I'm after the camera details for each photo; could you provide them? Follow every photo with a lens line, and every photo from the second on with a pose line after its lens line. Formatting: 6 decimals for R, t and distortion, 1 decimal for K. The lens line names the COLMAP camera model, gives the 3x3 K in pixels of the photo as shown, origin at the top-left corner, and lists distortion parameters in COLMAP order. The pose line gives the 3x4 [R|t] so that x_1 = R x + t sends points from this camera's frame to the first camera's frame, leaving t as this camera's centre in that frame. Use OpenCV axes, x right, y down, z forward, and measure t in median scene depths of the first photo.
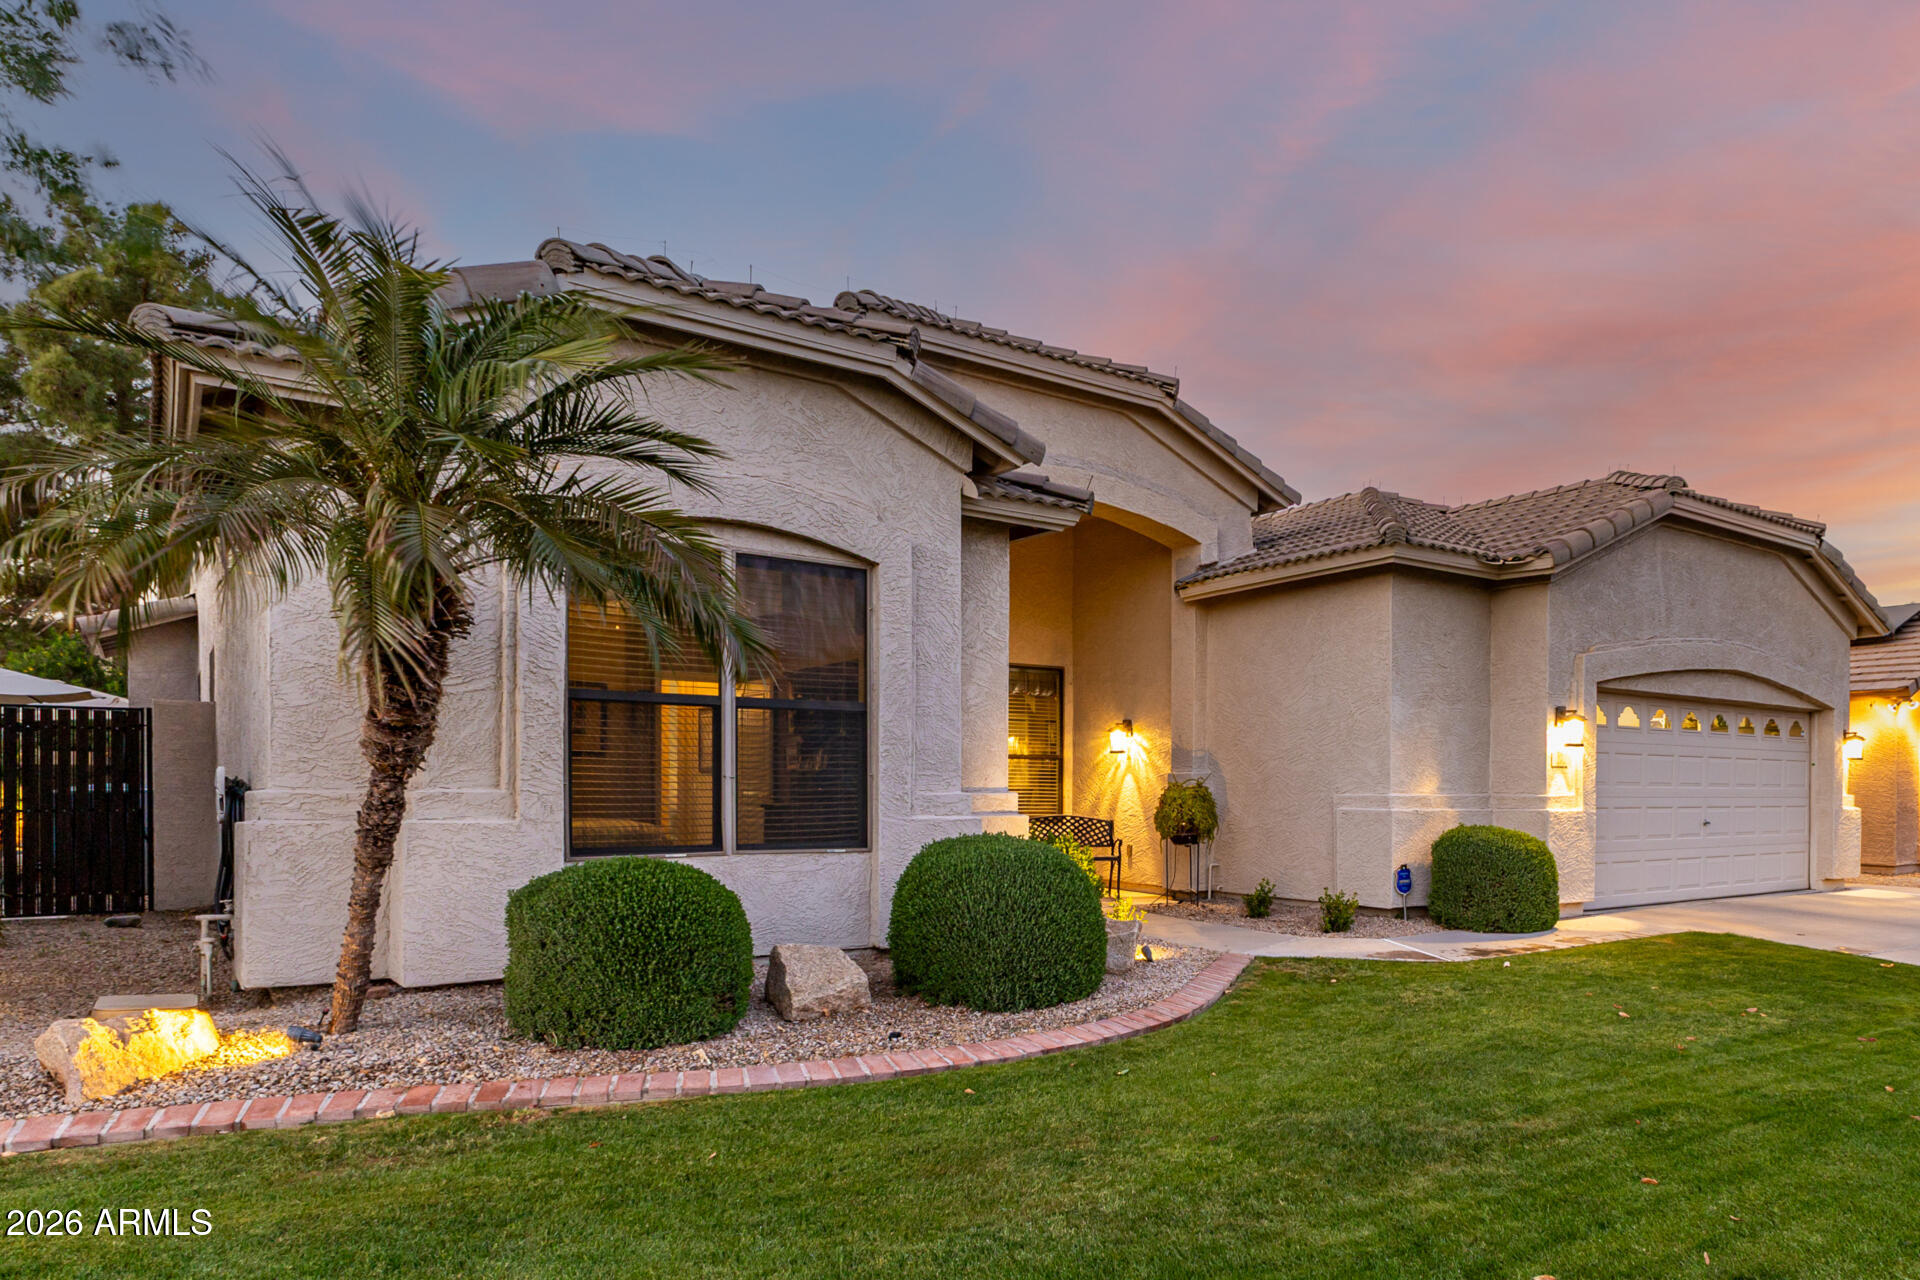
lens RADIAL K [[1093.4, 0, 961.1], [0, 1093.4, 630.6], [0, 0, 1]] dist [0.008079, 0.001636]
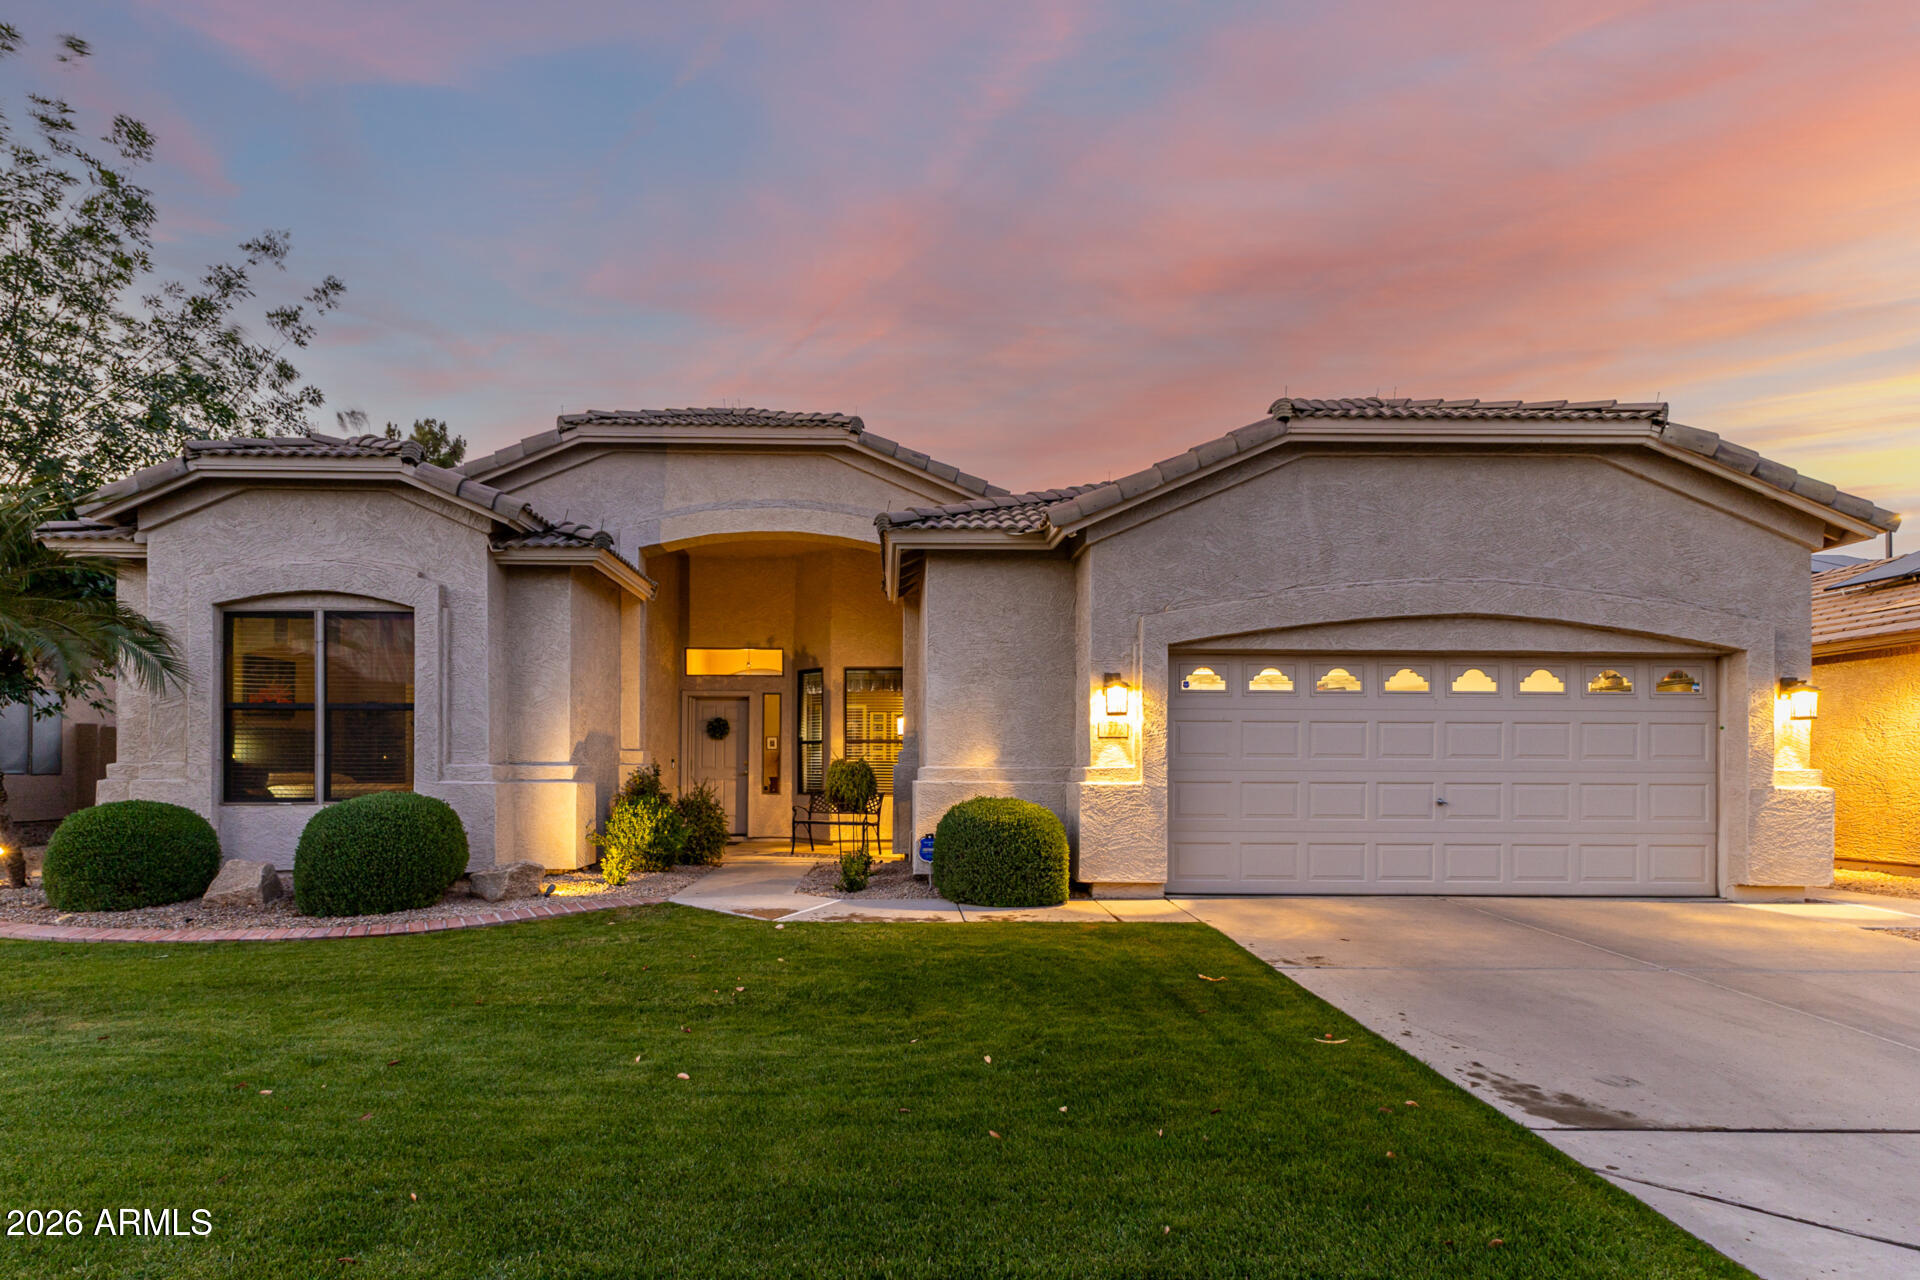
lens RADIAL K [[835.2, 0, 960.5], [0, 835.2, 654.4], [0, 0, 1]] dist [0.002942, 0.000668]
pose [[0.844467, -0.078394, -0.529840, 0.825309], [0.075377, 0.996780, -0.027345, 0.063458], [0.530278, -0.016846, 0.847657, 0.326626]]
